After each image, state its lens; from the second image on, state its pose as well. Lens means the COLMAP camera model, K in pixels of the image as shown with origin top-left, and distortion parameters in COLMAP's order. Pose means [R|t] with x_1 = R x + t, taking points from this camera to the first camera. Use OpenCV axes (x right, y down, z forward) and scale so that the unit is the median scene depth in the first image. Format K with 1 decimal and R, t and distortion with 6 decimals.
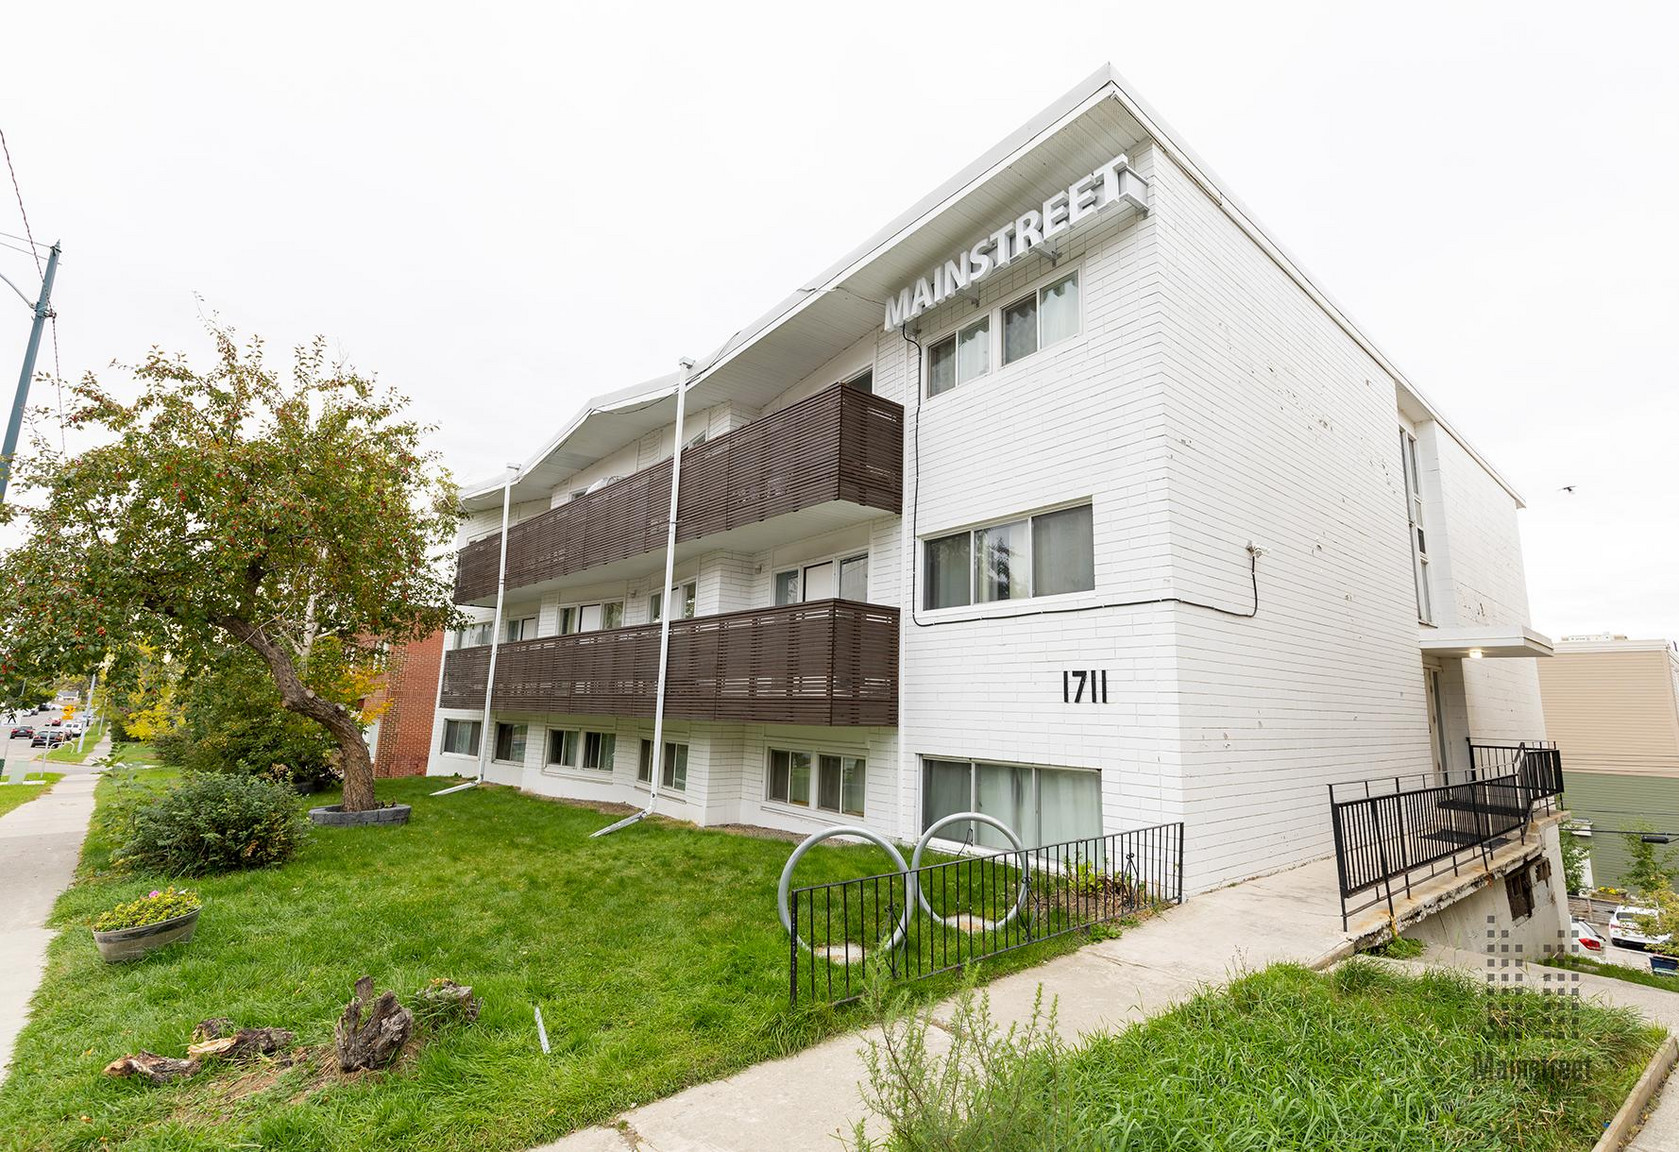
lens RADIAL K [[784.9, 0, 836.2], [0, 784.9, 568.5], [0, 0, 1]] dist [0.010977, -0.000112]
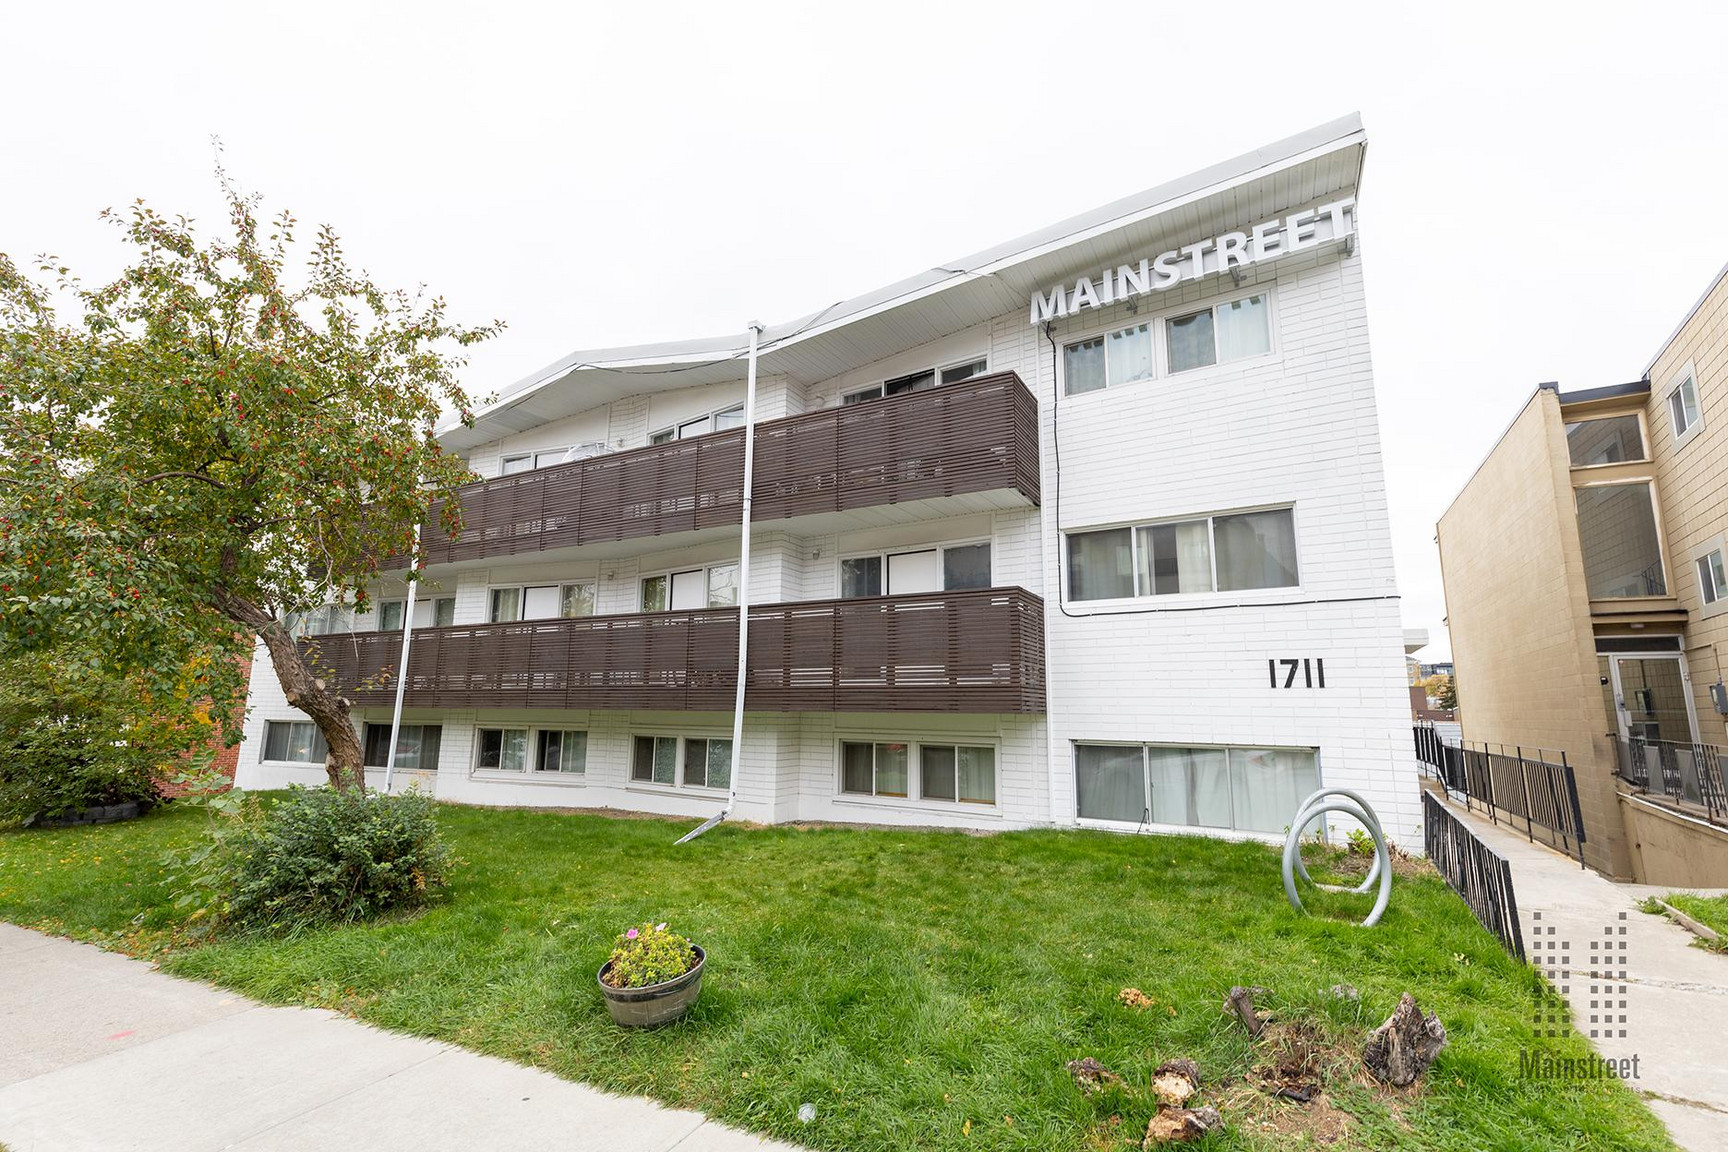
lens RADIAL K [[773.7, 0, 868.5], [0, 773.7, 581.7], [0, 0, 1]] dist [0.006869, 0.000340]
pose [[0.948145, 0.038547, 0.315492, -0.455620], [-0.045015, 0.998899, 0.013235, 0.025638], [-0.314634, -0.026751, 0.948836, 0.117341]]
